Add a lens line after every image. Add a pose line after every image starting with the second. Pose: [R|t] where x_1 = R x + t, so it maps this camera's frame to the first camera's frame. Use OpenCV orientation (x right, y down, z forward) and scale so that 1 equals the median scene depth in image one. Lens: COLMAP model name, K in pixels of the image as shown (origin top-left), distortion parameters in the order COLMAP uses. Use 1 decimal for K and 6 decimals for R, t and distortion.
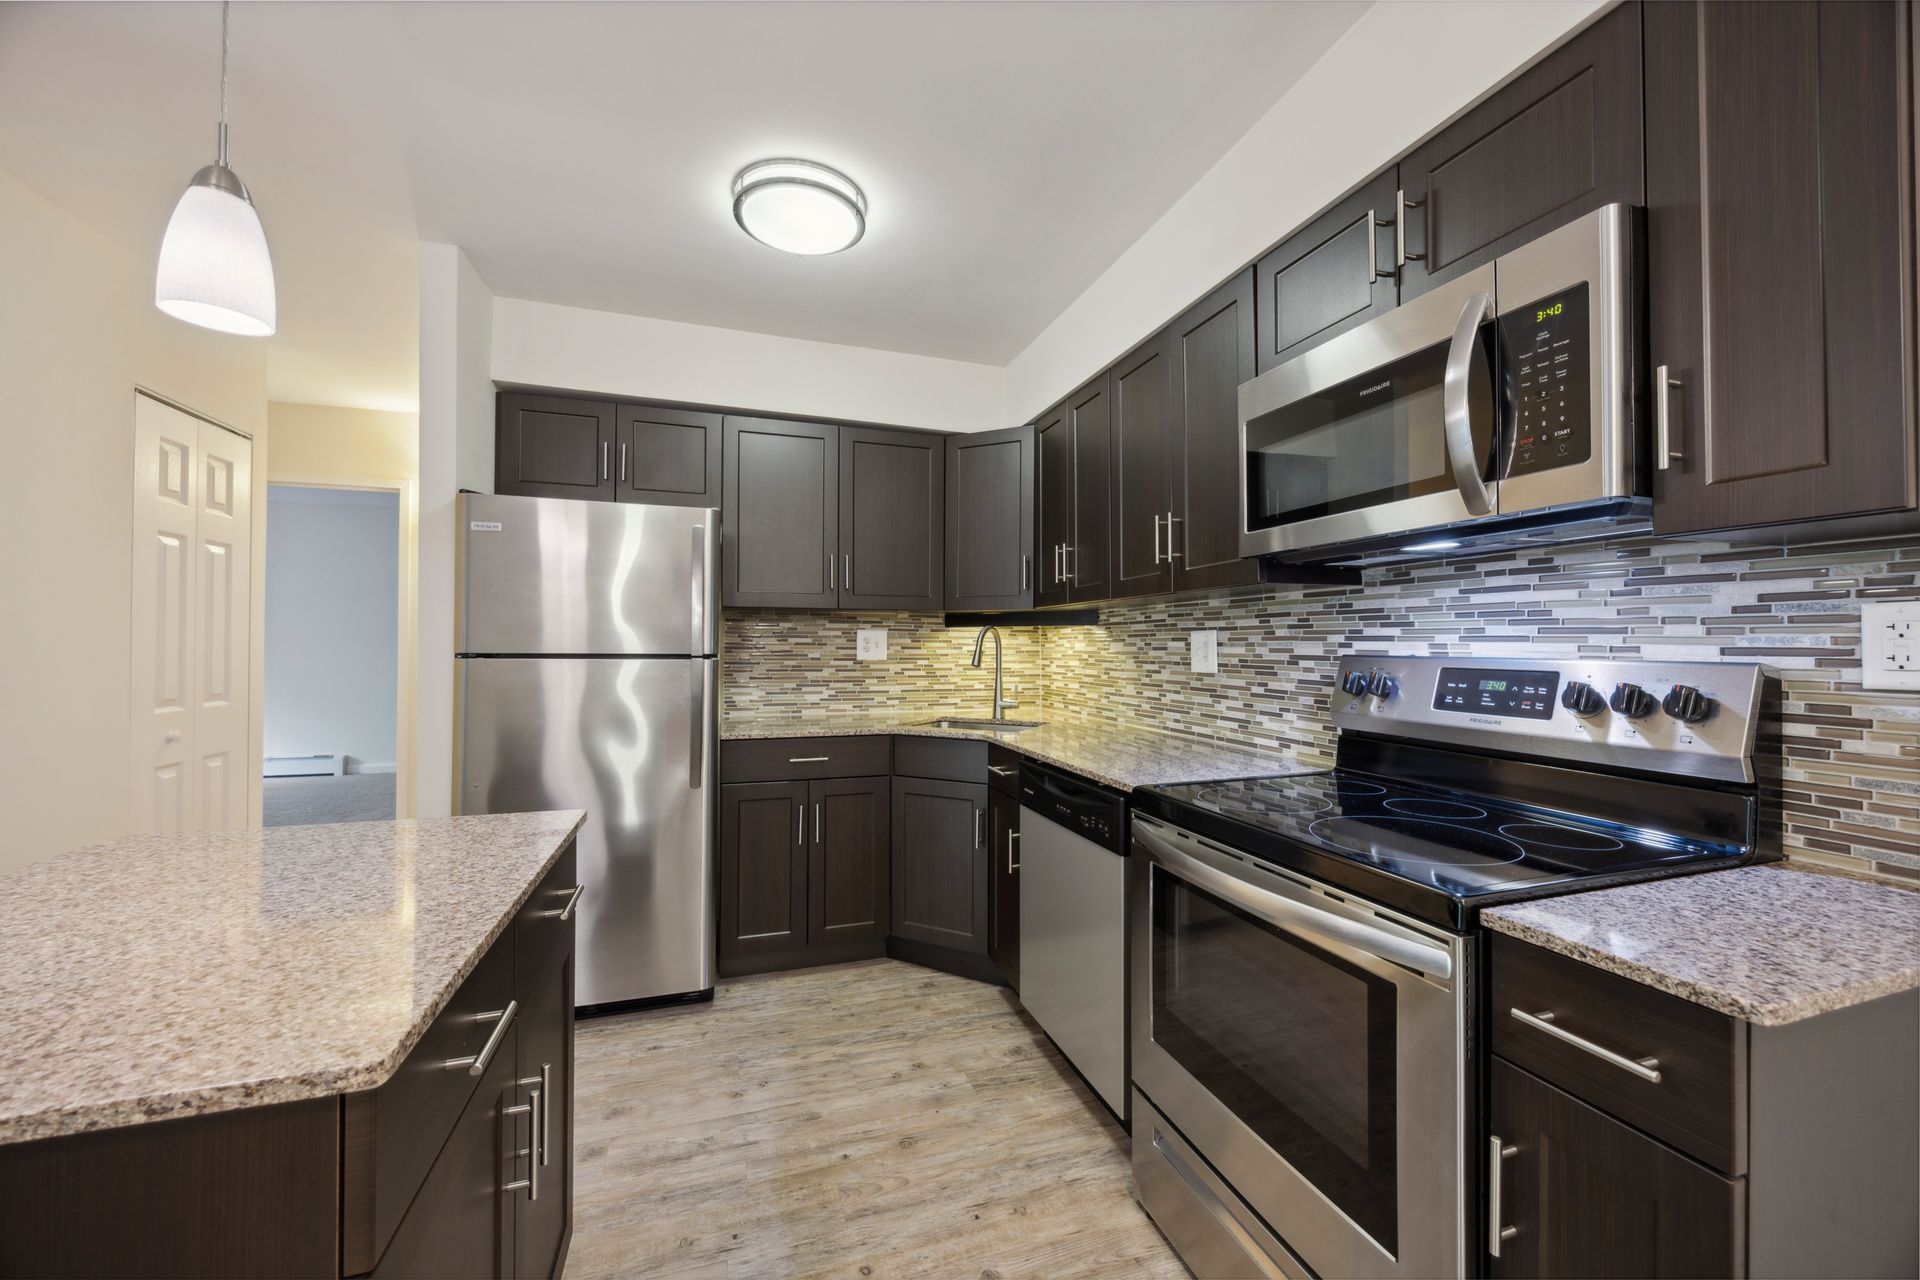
lens RADIAL K [[737.4, 0, 953.7], [0, 737.4, 640.4], [0, 0, 1]] dist [-0.000216, 0.000202]
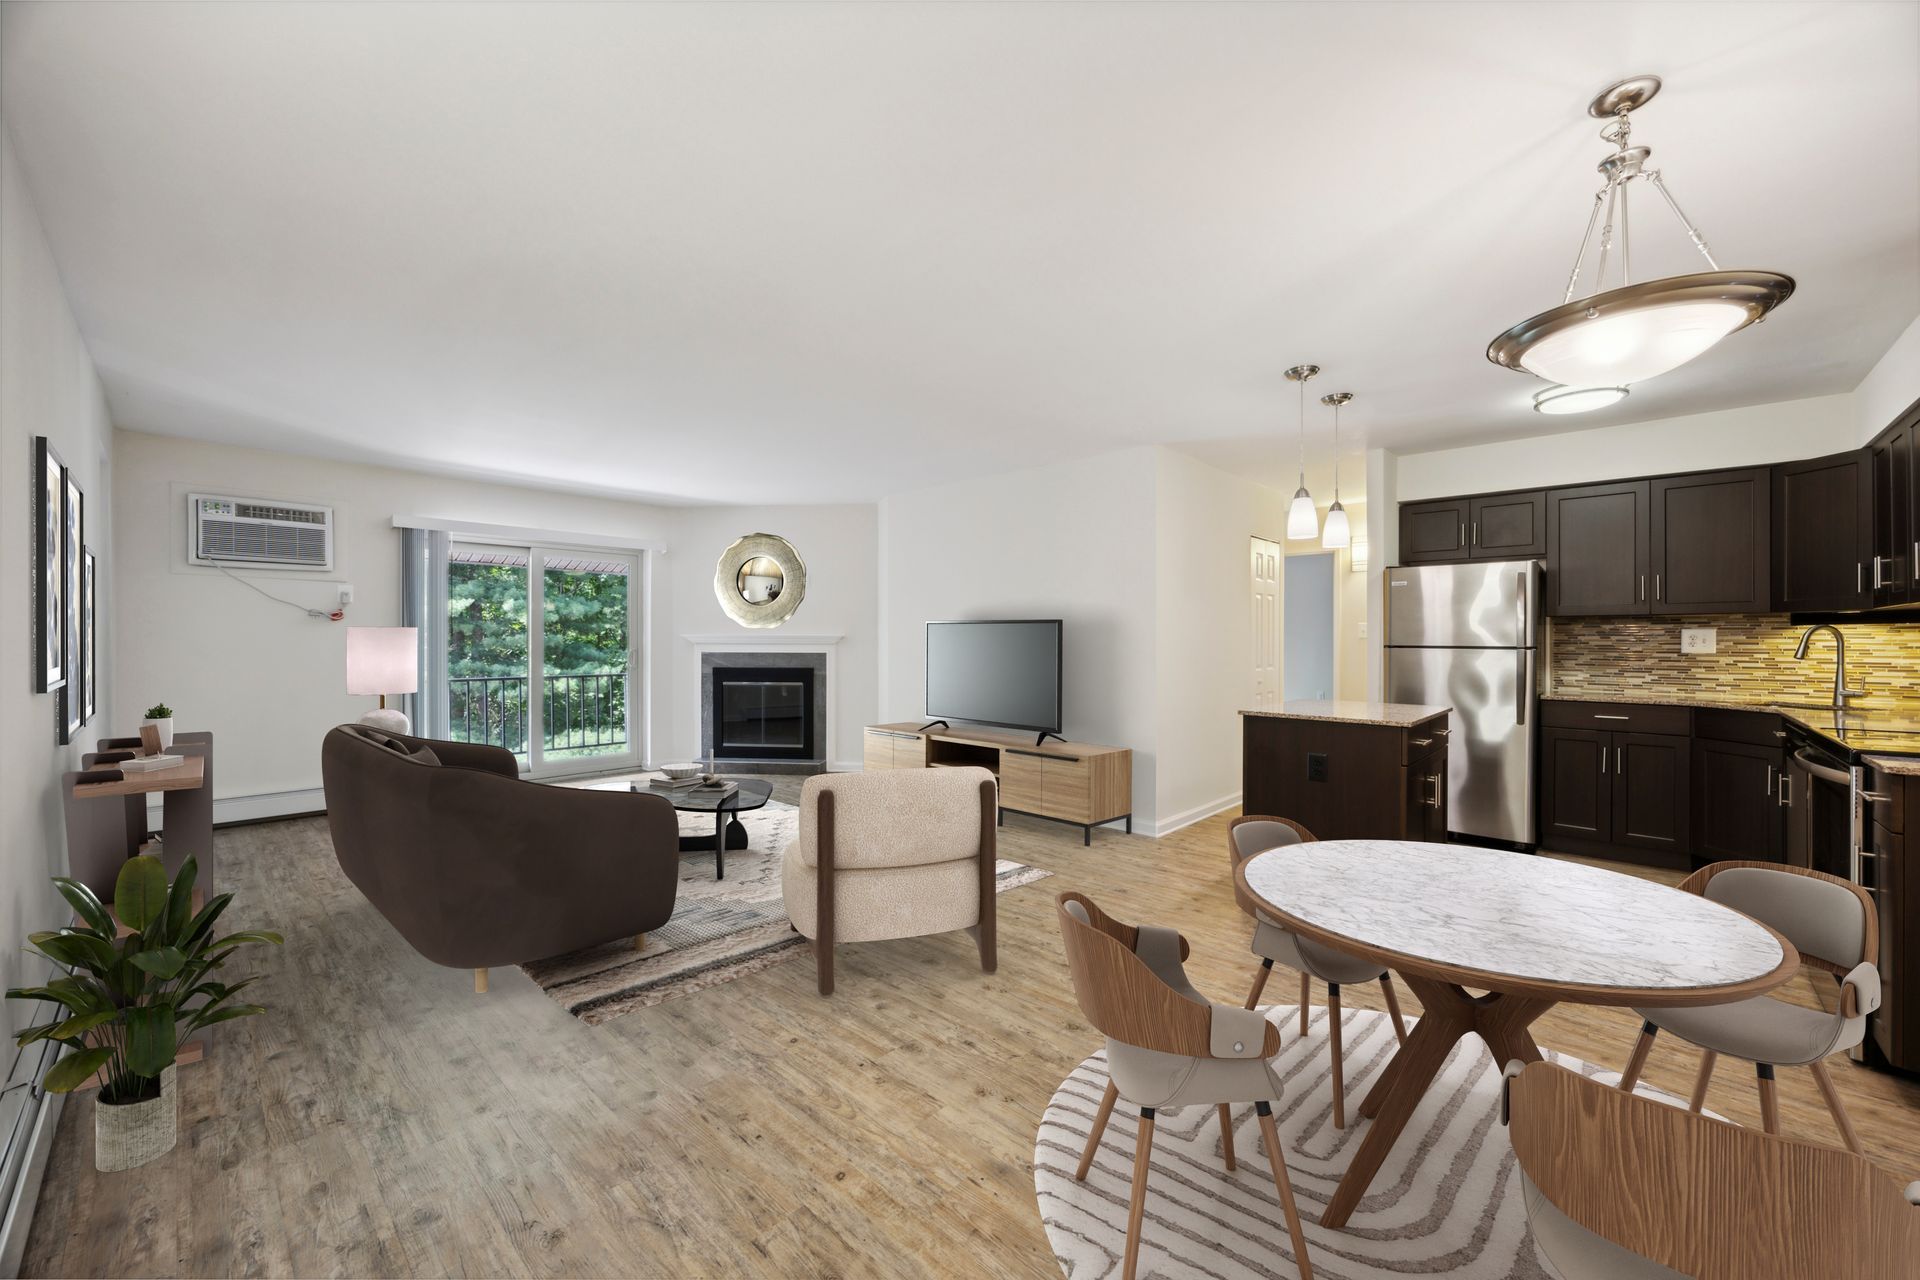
lens RADIAL K [[737.4, 0, 945.8], [0, 737.4, 643.3], [0, 0, 1]] dist [-0.000216, 0.000202]
pose [[0.478482, 0.005362, -0.878081, 0.402534], [0.004608, 0.999952, 0.008617, -0.007316], [0.878085, -0.008170, 0.478435, -0.771897]]
